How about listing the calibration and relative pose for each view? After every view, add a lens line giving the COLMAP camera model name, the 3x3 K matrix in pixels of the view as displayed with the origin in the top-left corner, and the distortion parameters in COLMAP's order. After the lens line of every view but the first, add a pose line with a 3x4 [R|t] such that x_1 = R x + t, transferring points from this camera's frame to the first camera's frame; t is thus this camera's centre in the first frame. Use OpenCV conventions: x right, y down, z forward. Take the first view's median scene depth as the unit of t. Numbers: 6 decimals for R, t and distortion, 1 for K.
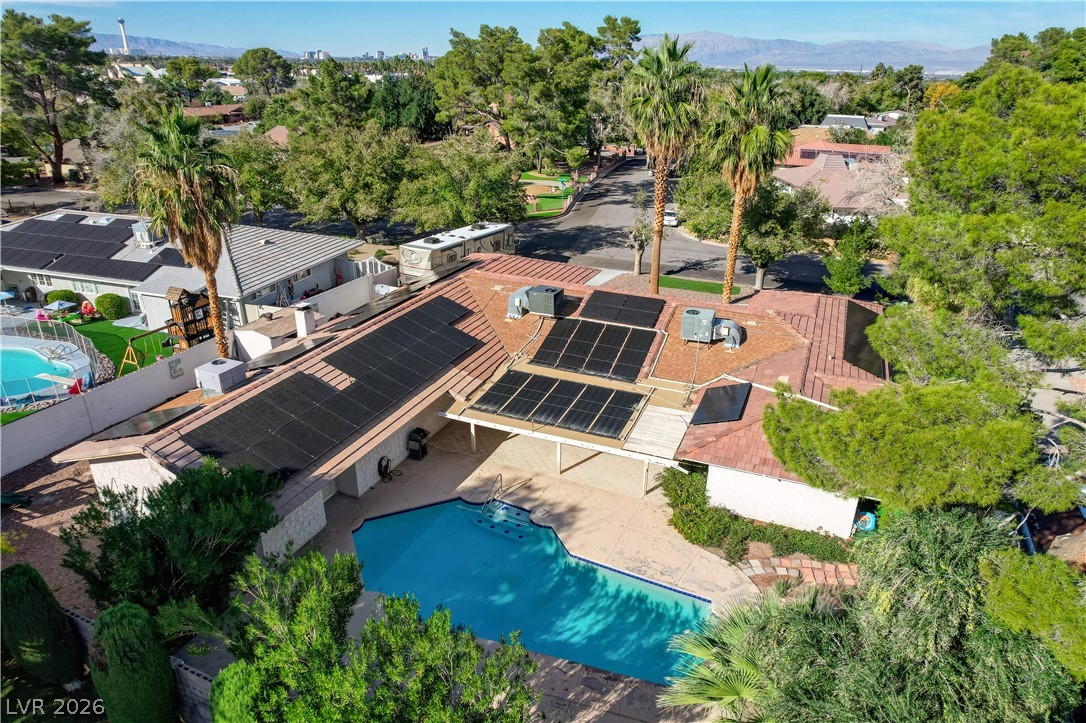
lens RADIAL K [[693.5, 0, 542.0], [0, 693.5, 365.2], [0, 0, 1]] dist [-0.083604, 0.073948]
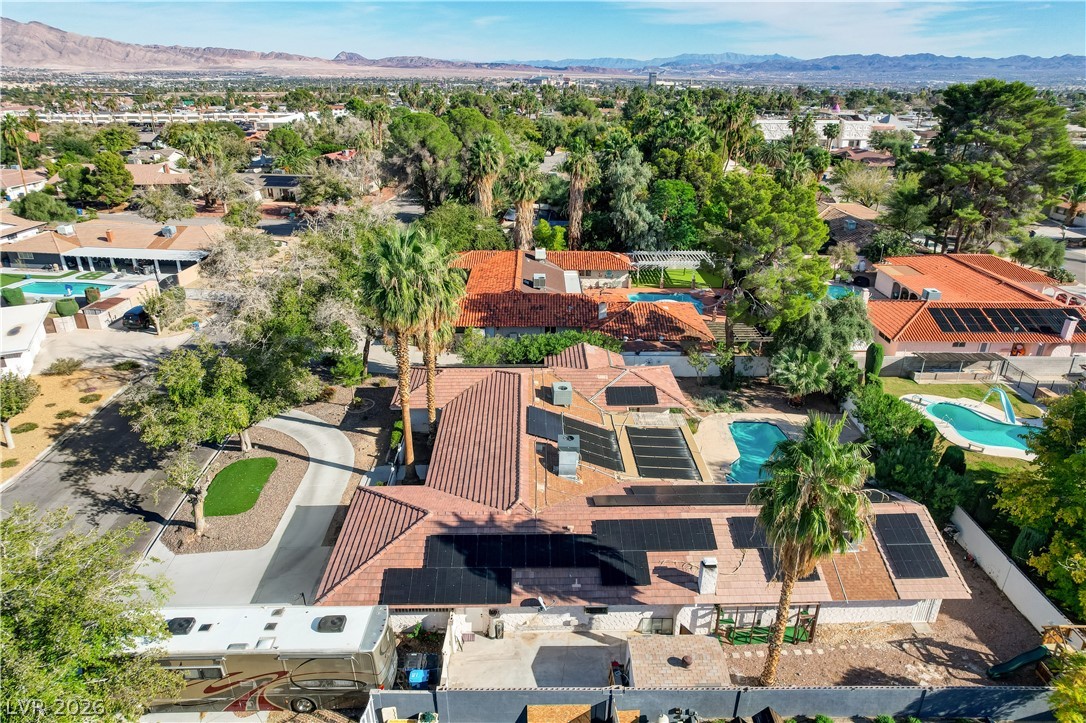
lens RADIAL K [[693.5, 0, 542.0], [0, 693.5, 365.2], [0, 0, 1]] dist [-0.083604, 0.073948]
pose [[-0.414158, -0.377711, 0.828135, -0.977485], [0.357468, 0.769233, 0.529619, -0.918699], [-0.837072, 0.515378, -0.183564, 1.285919]]
